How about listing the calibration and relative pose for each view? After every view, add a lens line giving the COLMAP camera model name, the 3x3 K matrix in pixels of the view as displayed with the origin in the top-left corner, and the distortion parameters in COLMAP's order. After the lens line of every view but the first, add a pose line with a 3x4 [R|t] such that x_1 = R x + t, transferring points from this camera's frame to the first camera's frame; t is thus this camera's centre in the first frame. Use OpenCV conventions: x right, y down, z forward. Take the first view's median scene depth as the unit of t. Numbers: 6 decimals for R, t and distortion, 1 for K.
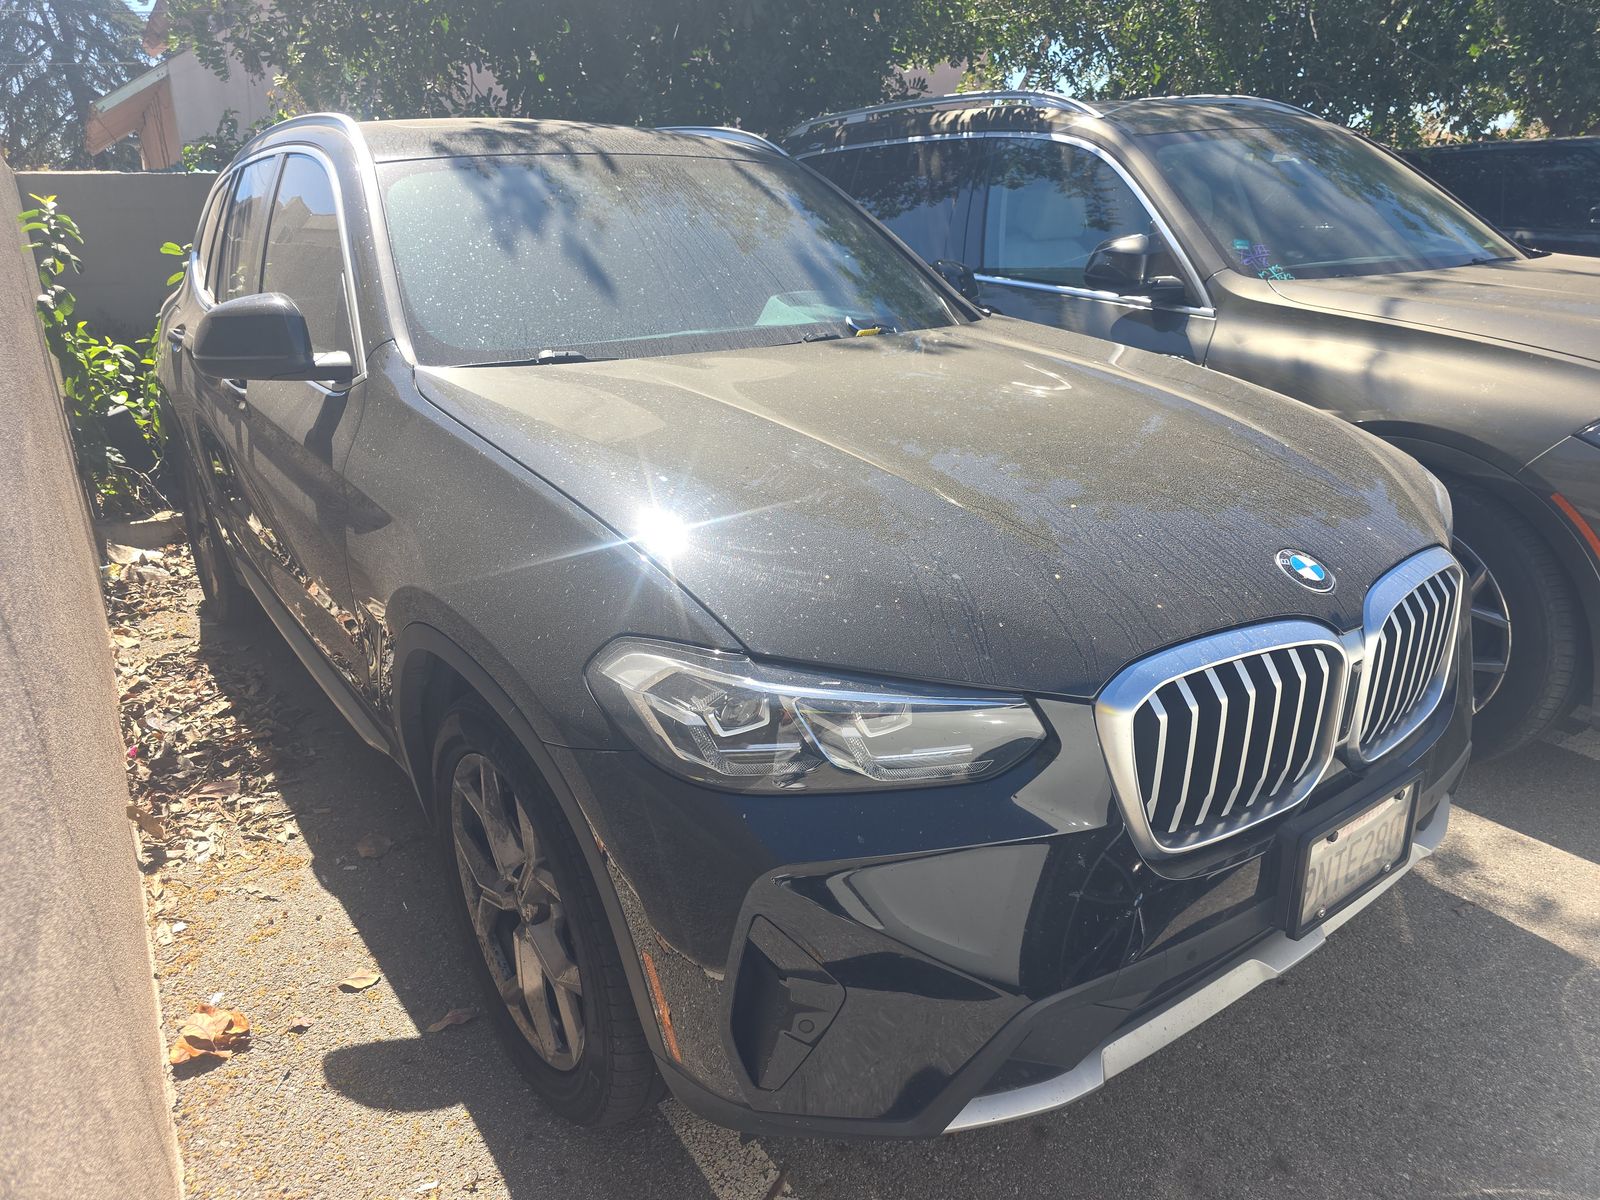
lens RADIAL K [[1090.4, 0, 809.6], [0, 1090.4, 589.0], [0, 0, 1]] dist [0.043222, -0.041706]
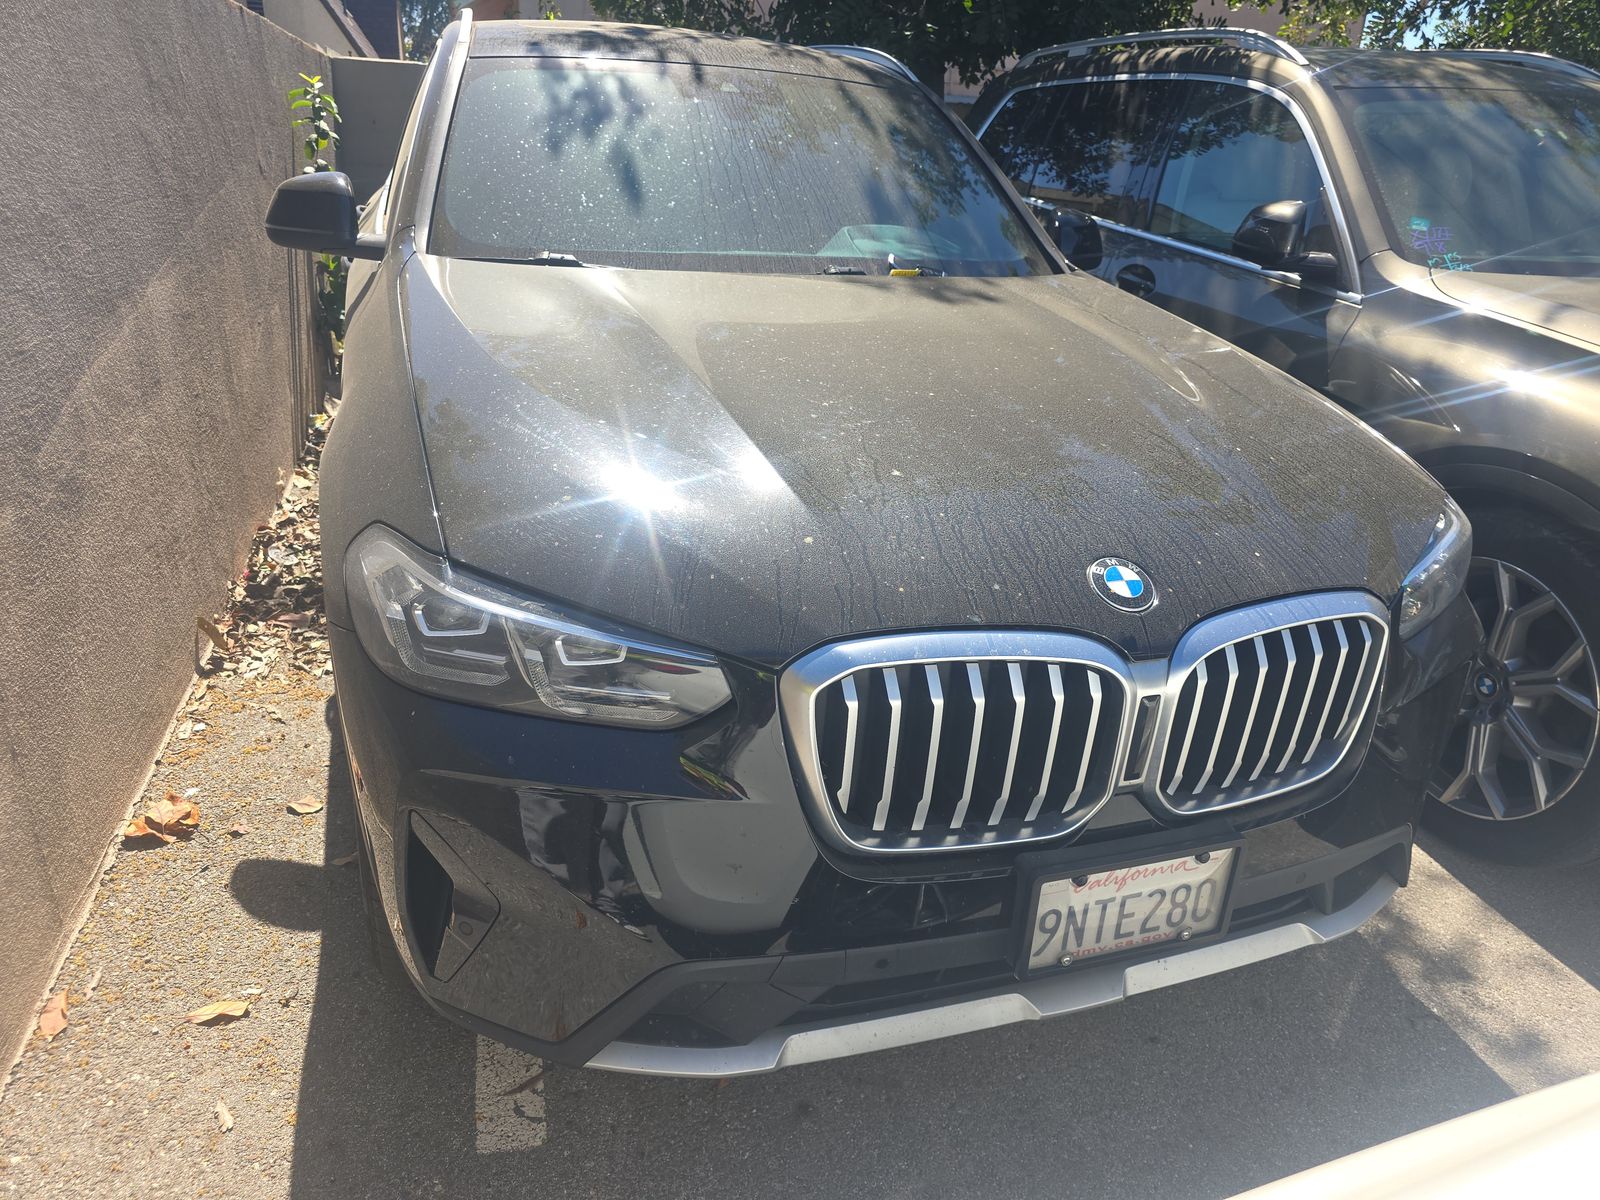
lens RADIAL K [[1098.2, 0, 804.2], [0, 1098.2, 592.7], [0, 0, 1]] dist [0.014197, -0.003758]
pose [[0.953455, 0.181667, -0.240668, 0.266255], [-0.168129, 0.982845, 0.075820, -0.021628], [0.250313, -0.031828, 0.967642, 0.052825]]
